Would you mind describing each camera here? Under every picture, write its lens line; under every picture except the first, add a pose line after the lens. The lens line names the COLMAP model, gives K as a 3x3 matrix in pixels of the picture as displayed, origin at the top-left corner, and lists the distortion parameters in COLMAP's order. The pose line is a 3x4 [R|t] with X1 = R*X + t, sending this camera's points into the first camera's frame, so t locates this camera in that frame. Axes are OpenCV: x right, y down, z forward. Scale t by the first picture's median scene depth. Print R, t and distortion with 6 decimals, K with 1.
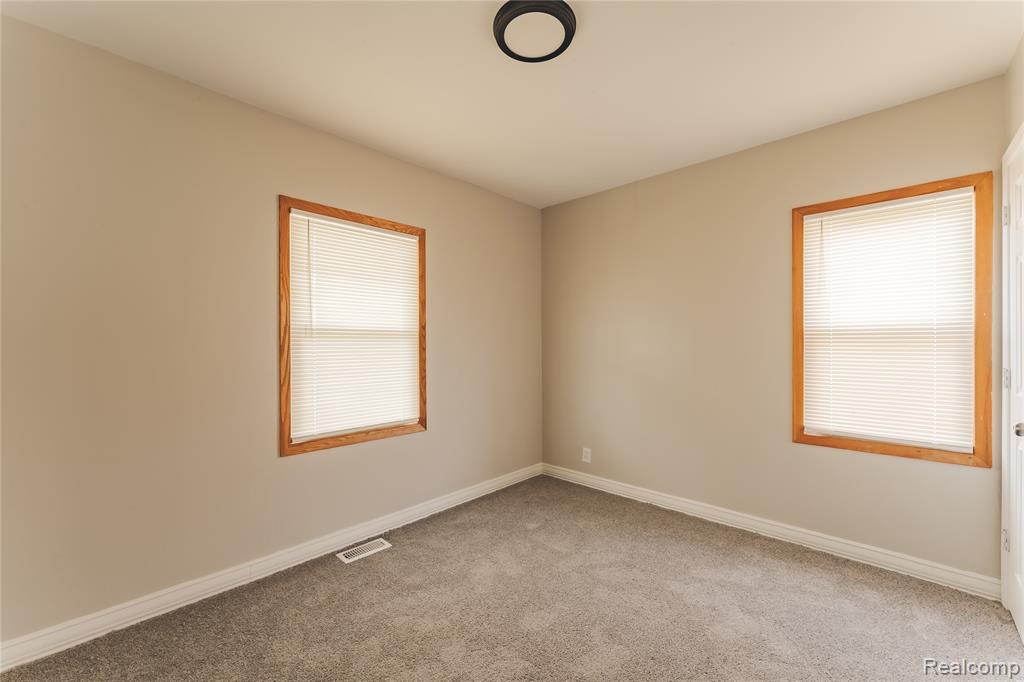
lens RADIAL K [[410.7, 0, 517.2], [0, 410.7, 345.5], [0, 0, 1]] dist [-0.000908, -0.000152]
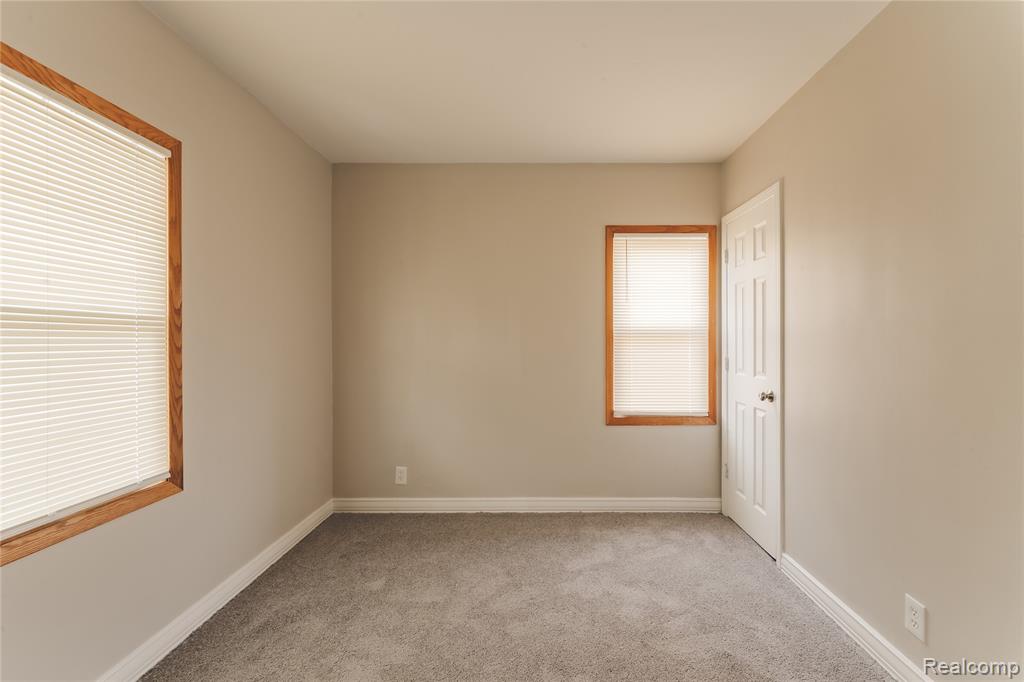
lens RADIAL K [[425.3, 0, 541.8], [0, 425.3, 342.6], [0, 0, 1]] dist [0.000323, -0.000150]
pose [[0.731386, -0.000873, 0.681964, -0.296302], [0.003517, 0.999991, -0.002492, 0.002387], [-0.681955, 0.004221, 0.731382, 0.247943]]
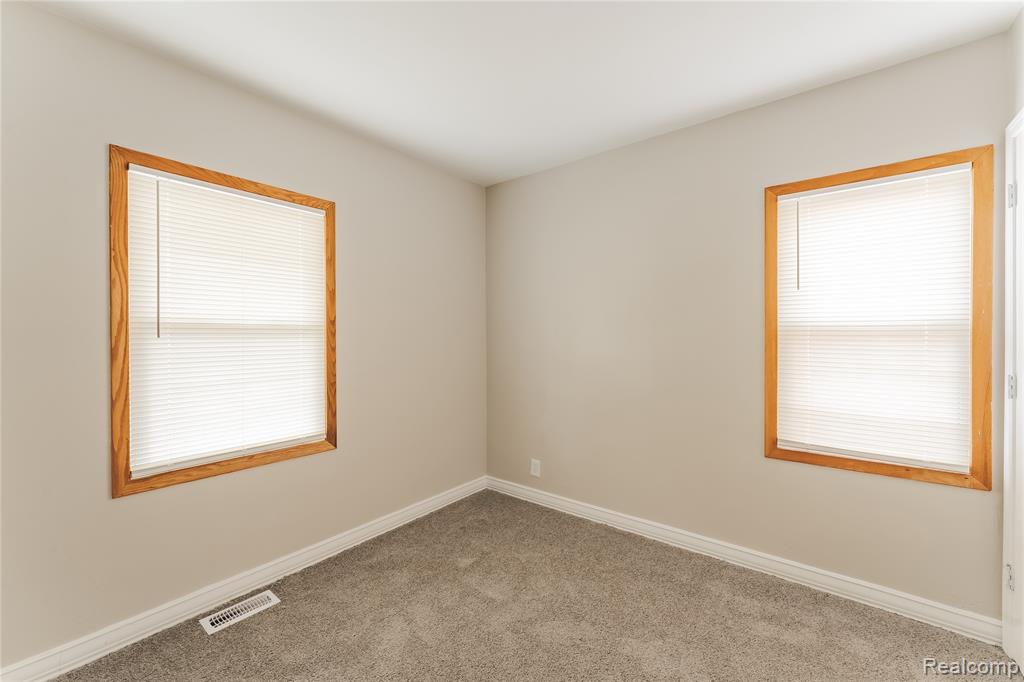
lens RADIAL K [[411.4, 0, 512.3], [0, 411.4, 337.2], [0, 0, 1]] dist [0.000416, -0.000444]
pose [[0.997177, 0.001098, 0.075077, 0.075458], [-0.001166, 0.999999, 0.000863, -0.018234], [-0.075076, -0.000948, 0.997177, 0.178250]]
